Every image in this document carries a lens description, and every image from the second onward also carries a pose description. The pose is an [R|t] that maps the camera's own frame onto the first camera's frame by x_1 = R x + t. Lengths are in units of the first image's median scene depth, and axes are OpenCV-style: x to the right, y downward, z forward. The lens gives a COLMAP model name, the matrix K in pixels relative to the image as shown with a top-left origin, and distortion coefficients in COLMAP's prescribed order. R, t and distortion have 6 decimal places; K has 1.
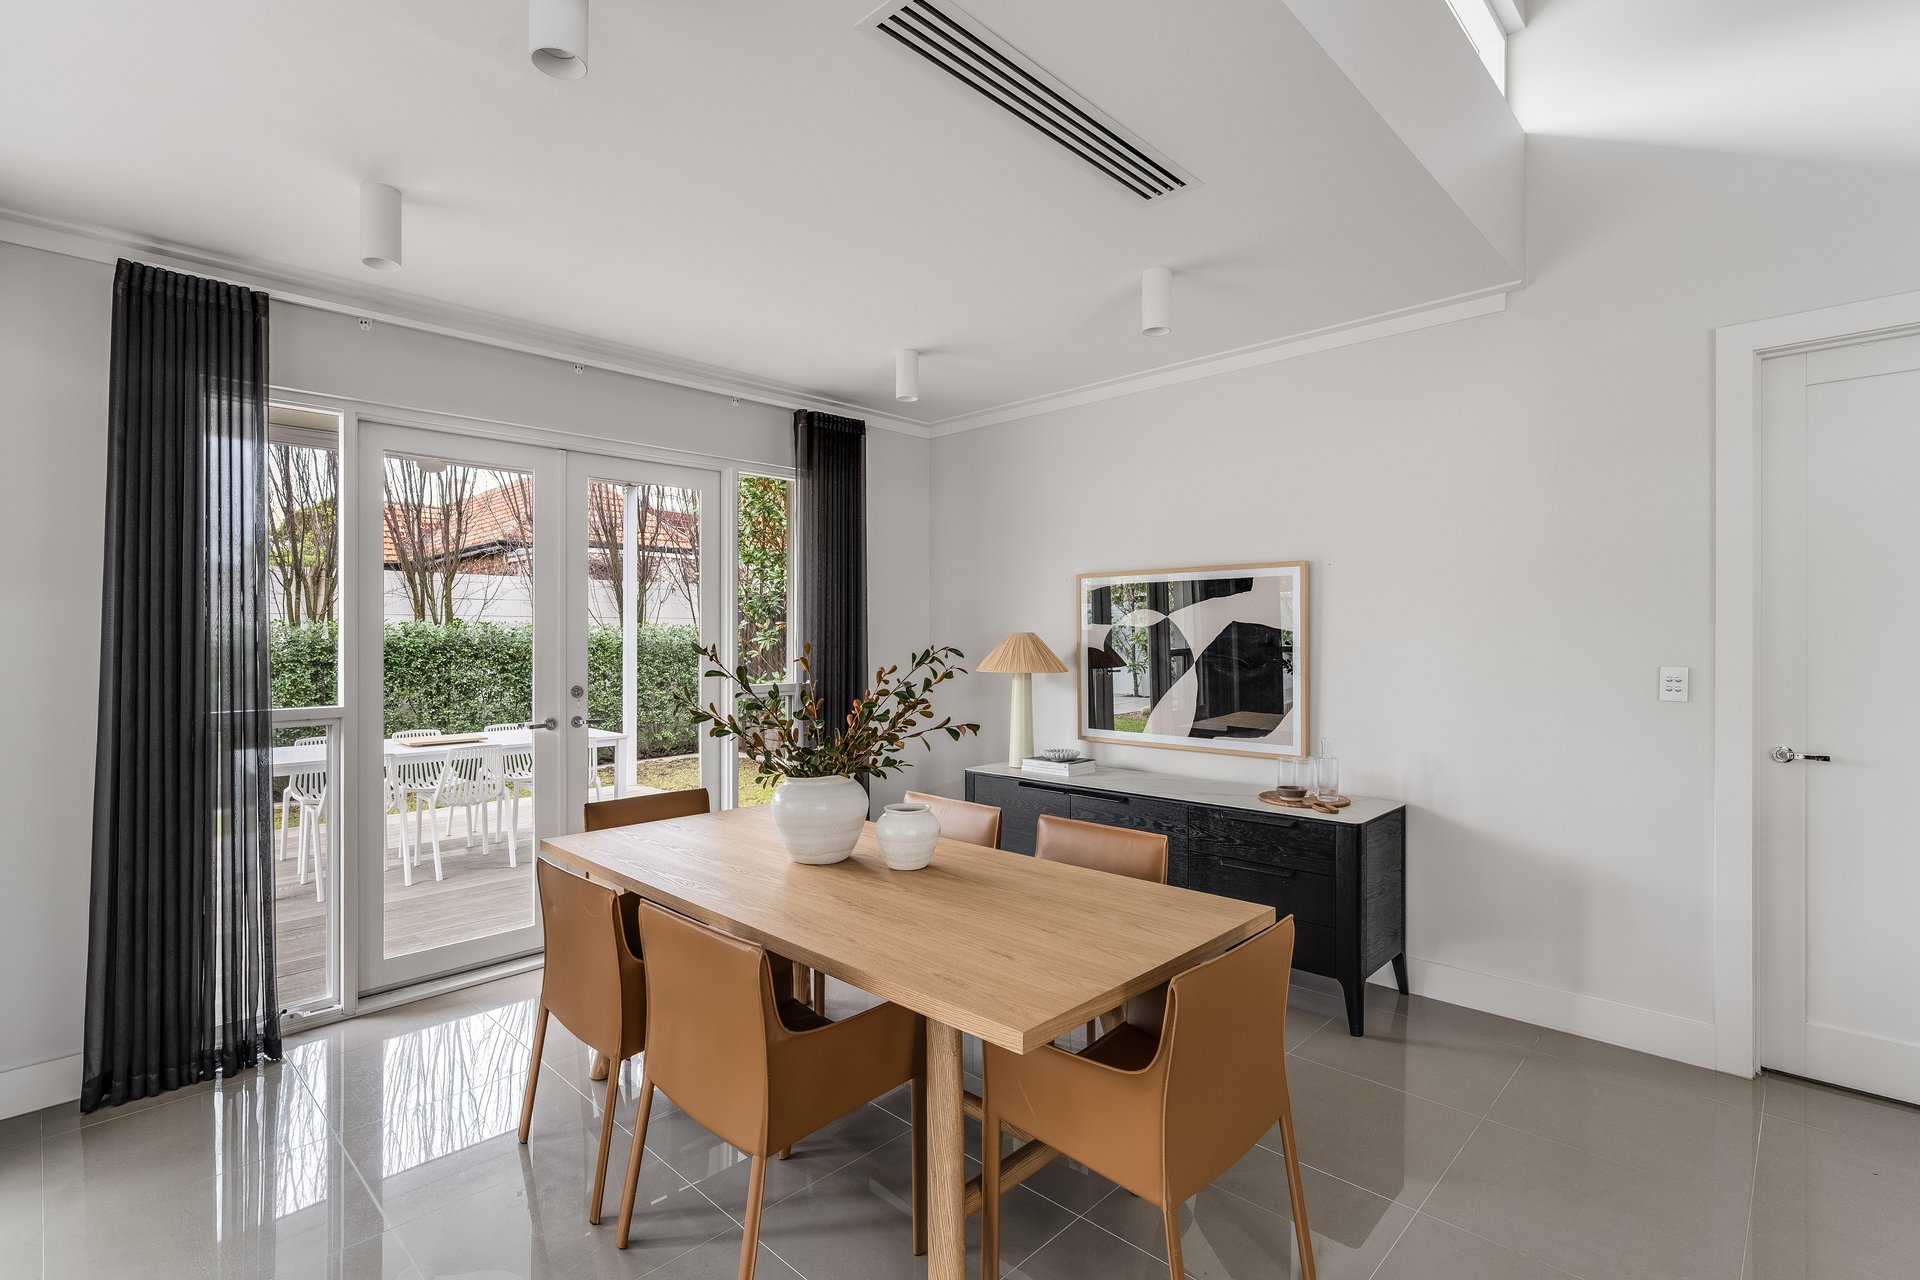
lens RADIAL K [[812.3, 0, 960.0], [0, 812.3, 640.0], [0, 0, 1]] dist [0.000395, 0.000083]
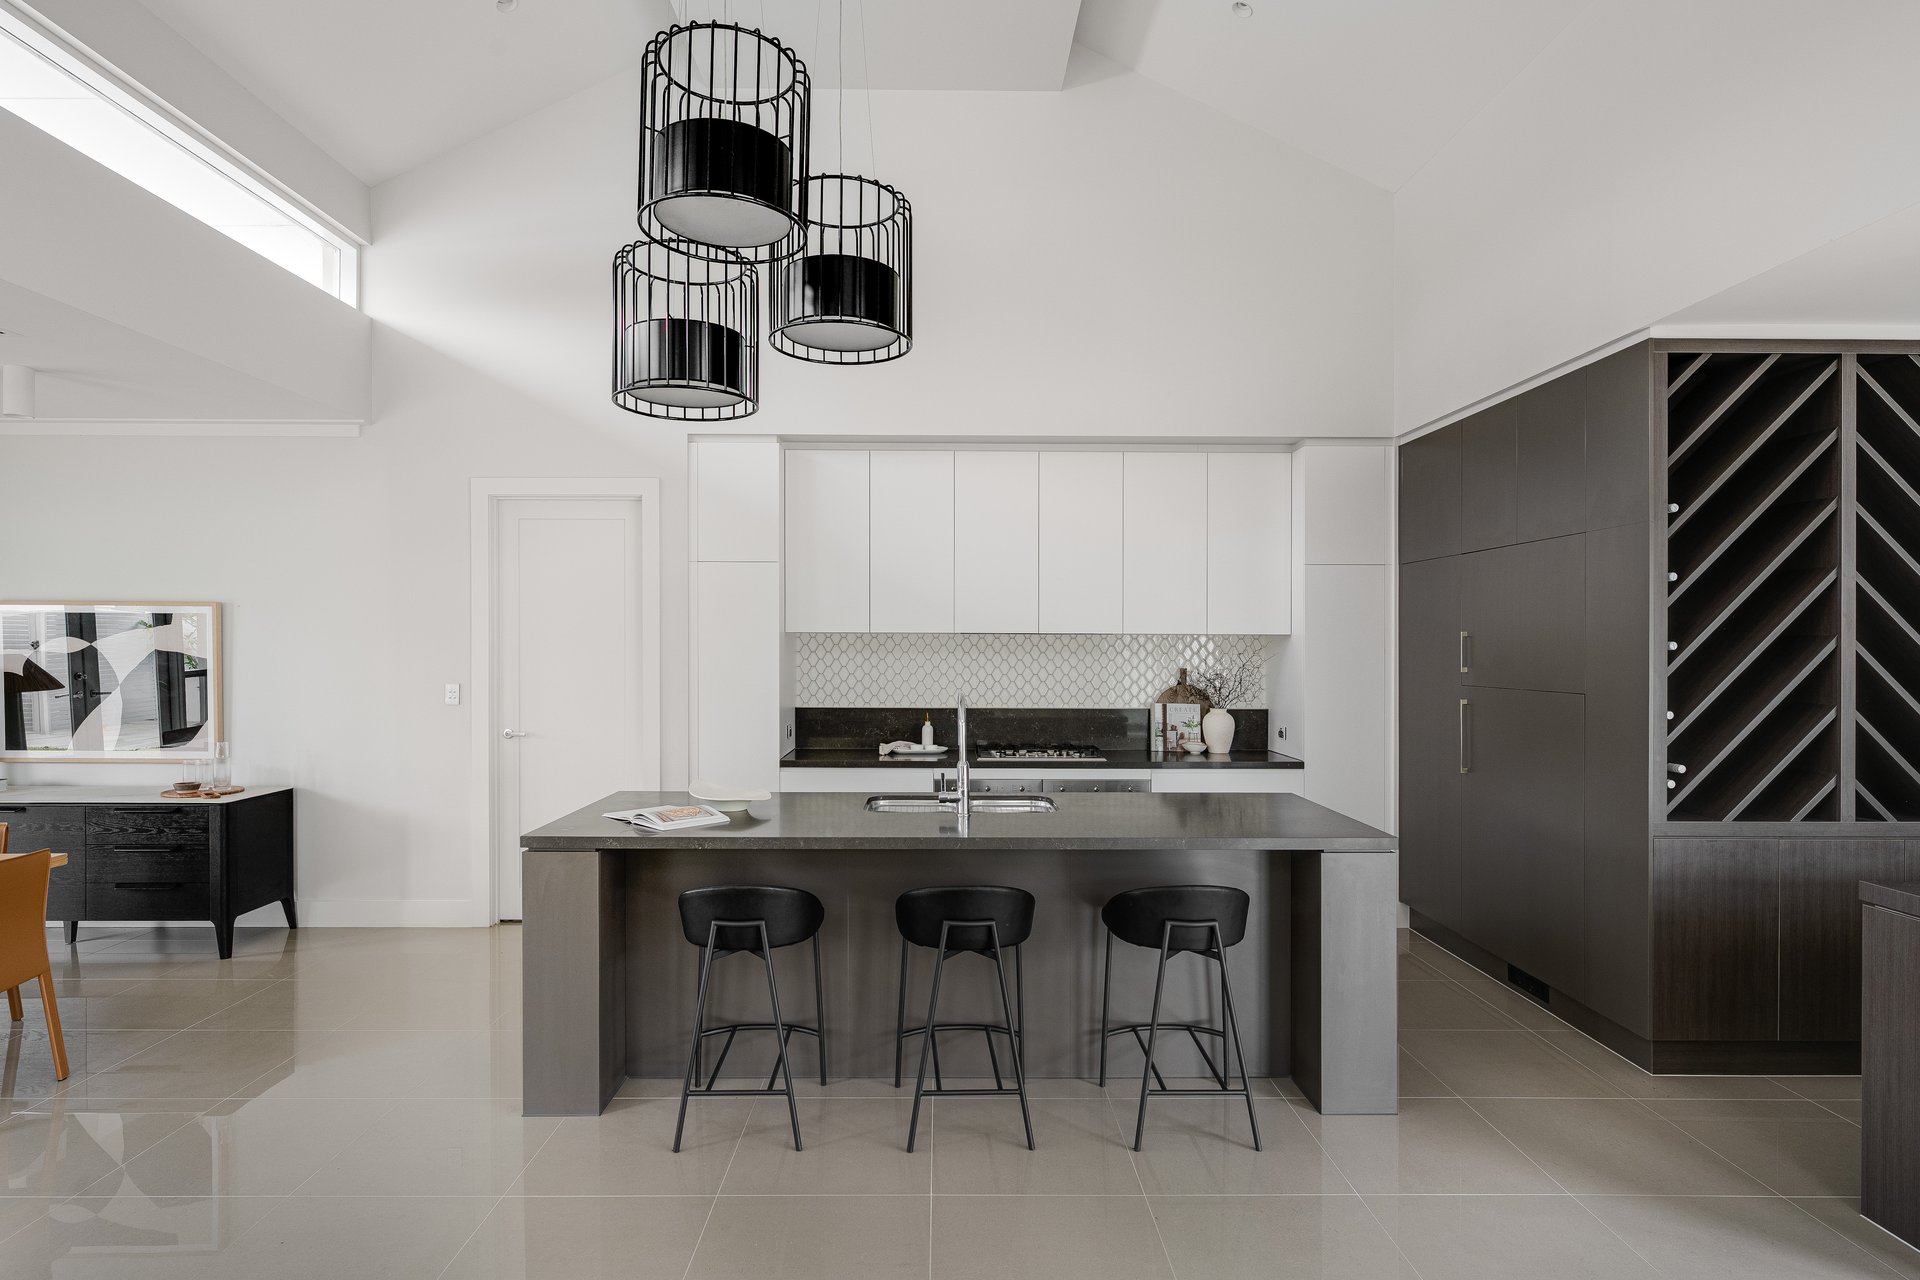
lens RADIAL K [[993.0, 0, 960.0], [0, 993.0, 651.4], [0, 0, 1]] dist [-0.000108, 0.001252]
pose [[0.731630, 0.002936, 0.681696, 0.233795], [-0.005087, 0.999986, 0.001152, -0.031202], [-0.681683, -0.004311, 0.731635, -0.957225]]
